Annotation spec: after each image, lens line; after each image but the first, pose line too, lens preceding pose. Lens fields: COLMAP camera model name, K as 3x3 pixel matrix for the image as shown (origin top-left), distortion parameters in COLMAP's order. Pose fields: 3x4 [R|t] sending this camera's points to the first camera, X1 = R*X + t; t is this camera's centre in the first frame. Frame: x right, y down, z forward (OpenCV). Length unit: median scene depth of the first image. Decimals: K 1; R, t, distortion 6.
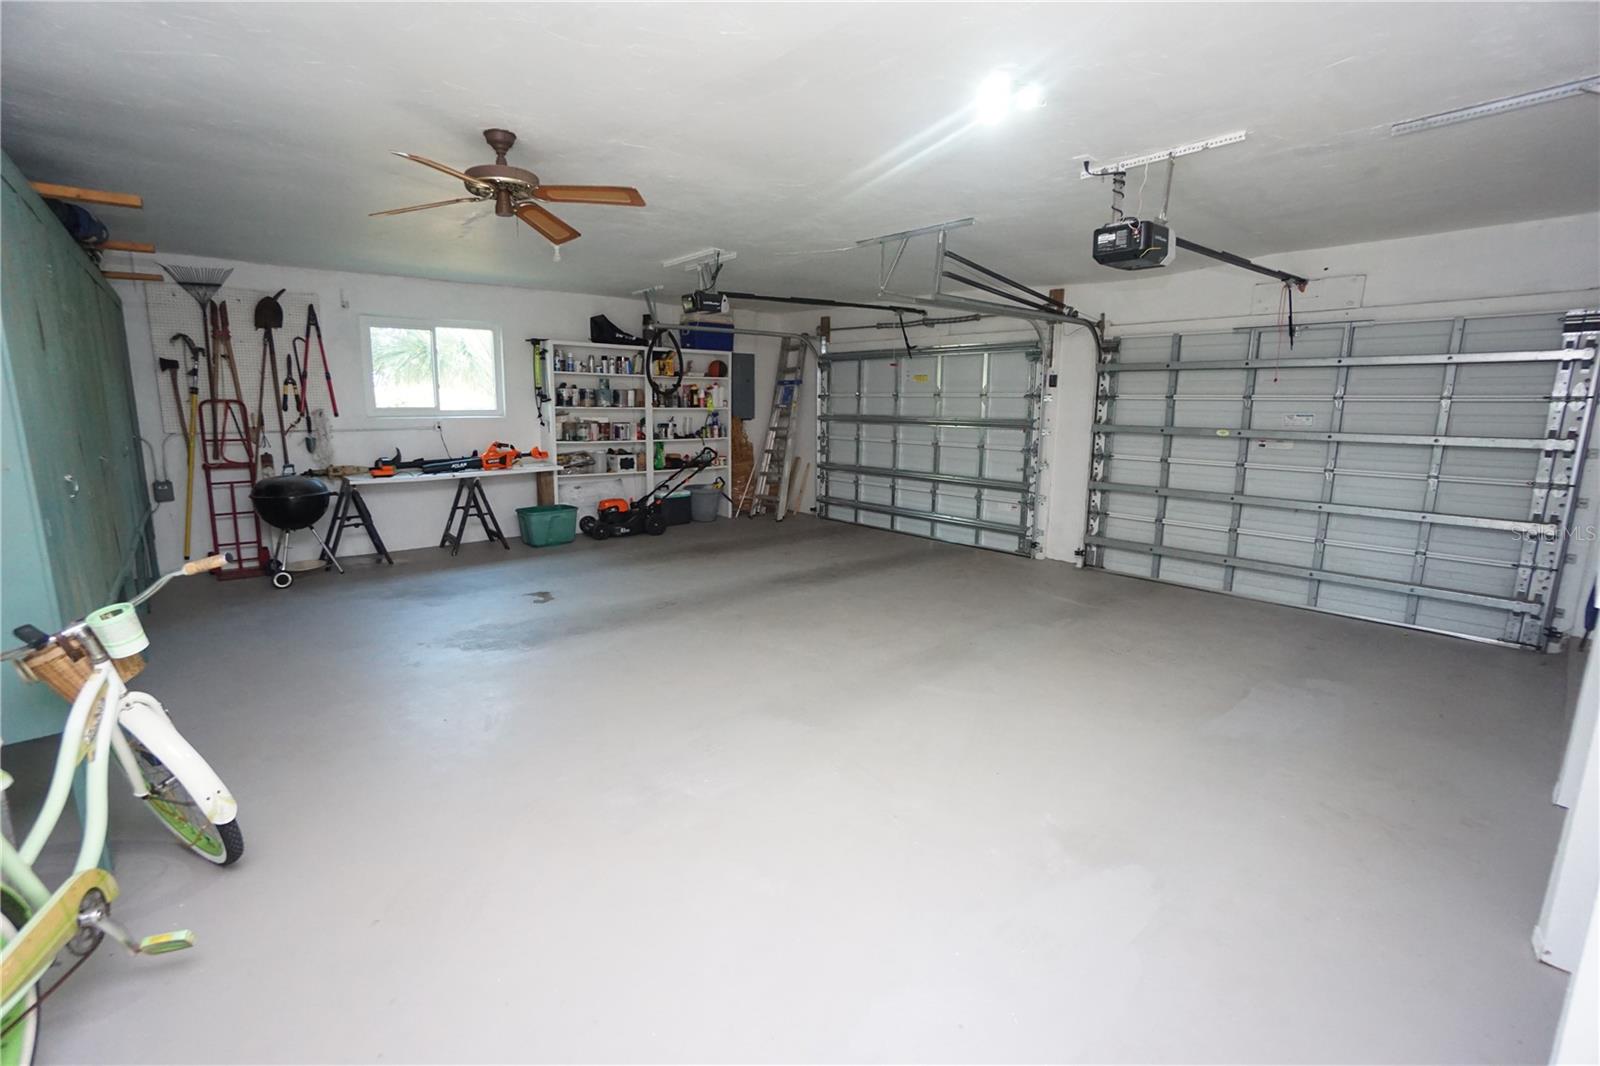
lens RADIAL K [[708.9, 0, 777.5], [0, 708.9, 526.1], [0, 0, 1]] dist [-0.064155, 0.023664]
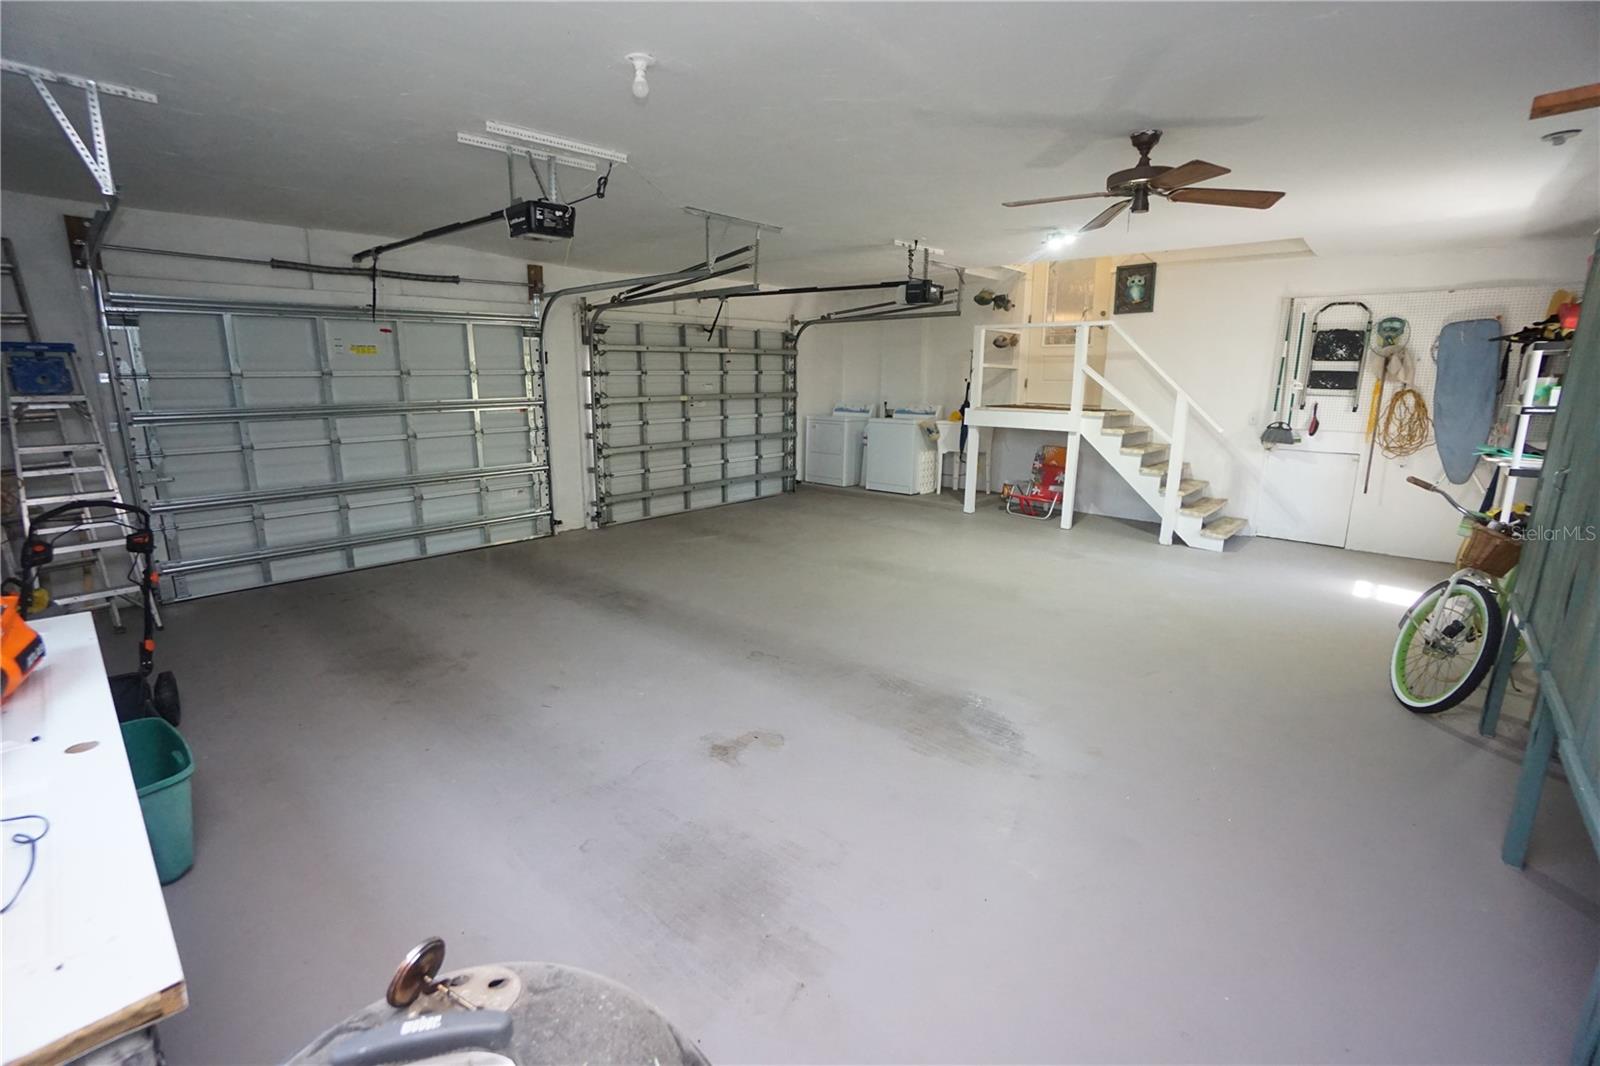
lens RADIAL K [[708.9, 0, 777.5], [0, 708.9, 526.1], [0, 0, 1]] dist [-0.064155, 0.023664]
pose [[-0.114958, -0.209388, 0.971052, -0.709847], [0.178599, 0.957247, 0.227555, -0.153638], [-0.977183, 0.199588, -0.072646, 0.839357]]
